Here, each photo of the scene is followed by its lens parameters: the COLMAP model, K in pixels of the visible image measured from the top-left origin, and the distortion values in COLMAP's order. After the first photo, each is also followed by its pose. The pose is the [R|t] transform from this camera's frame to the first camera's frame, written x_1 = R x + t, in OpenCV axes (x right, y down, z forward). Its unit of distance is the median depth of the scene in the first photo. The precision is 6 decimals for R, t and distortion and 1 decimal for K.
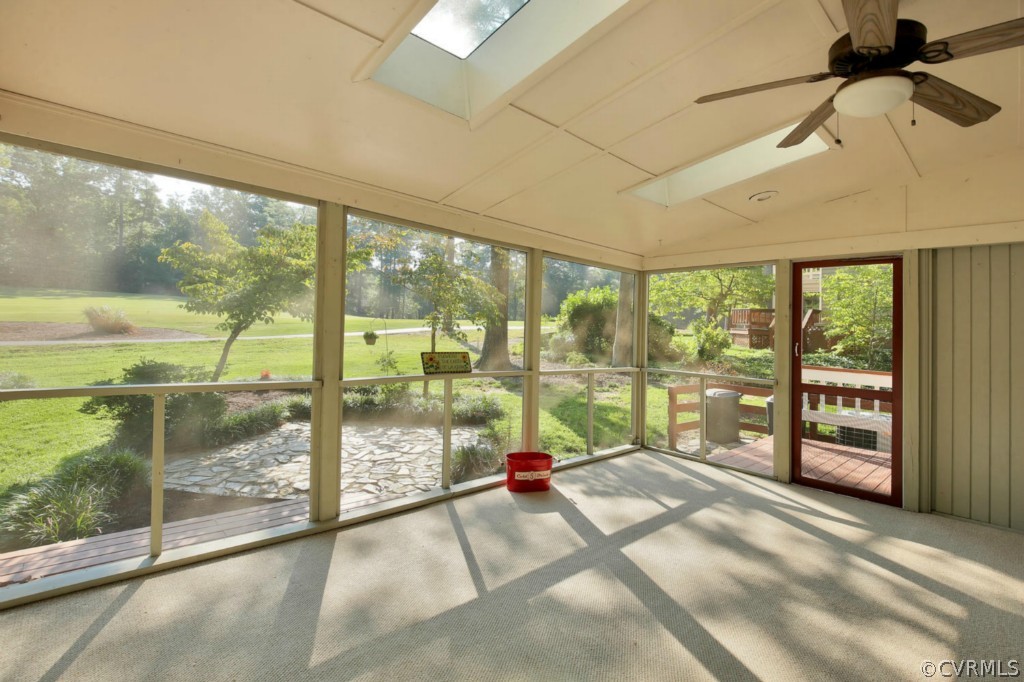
lens RADIAL K [[493.3, 0, 508.0], [0, 493.3, 318.0], [0, 0, 1]] dist [0.050533, -0.053270]
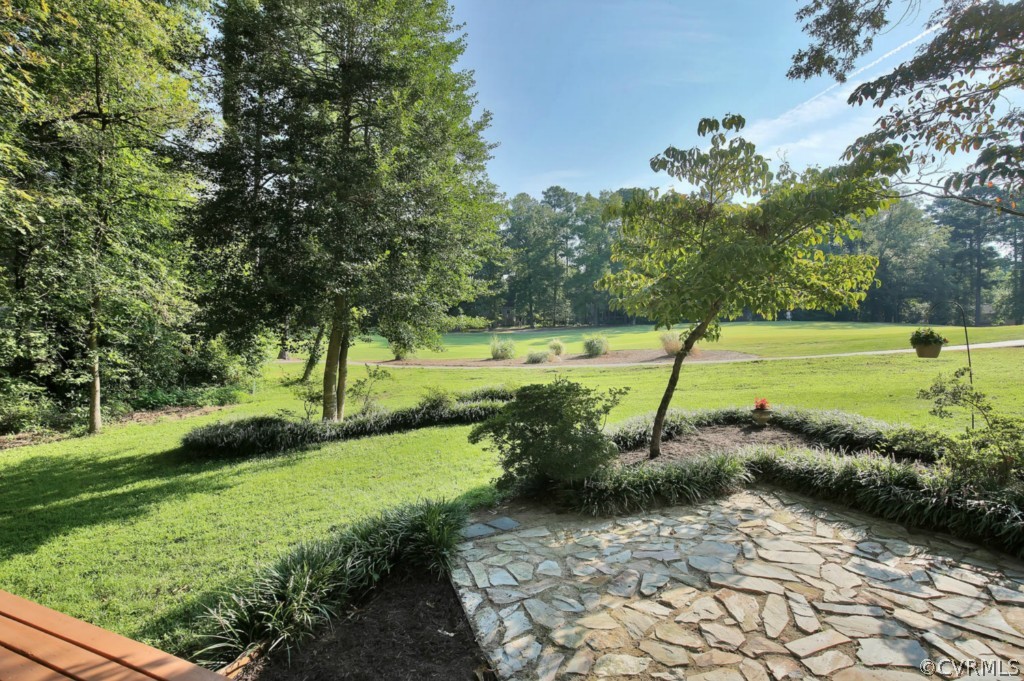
lens RADIAL K [[535.8, 0, 460.8], [0, 535.8, 341.2], [0, 0, 1]] dist [-0.013583, -0.000241]
pose [[0.487481, -0.042348, -0.872106, -0.135389], [0.047794, 0.998620, -0.021775, 0.088083], [0.871824, -0.031067, 0.488833, 1.139708]]
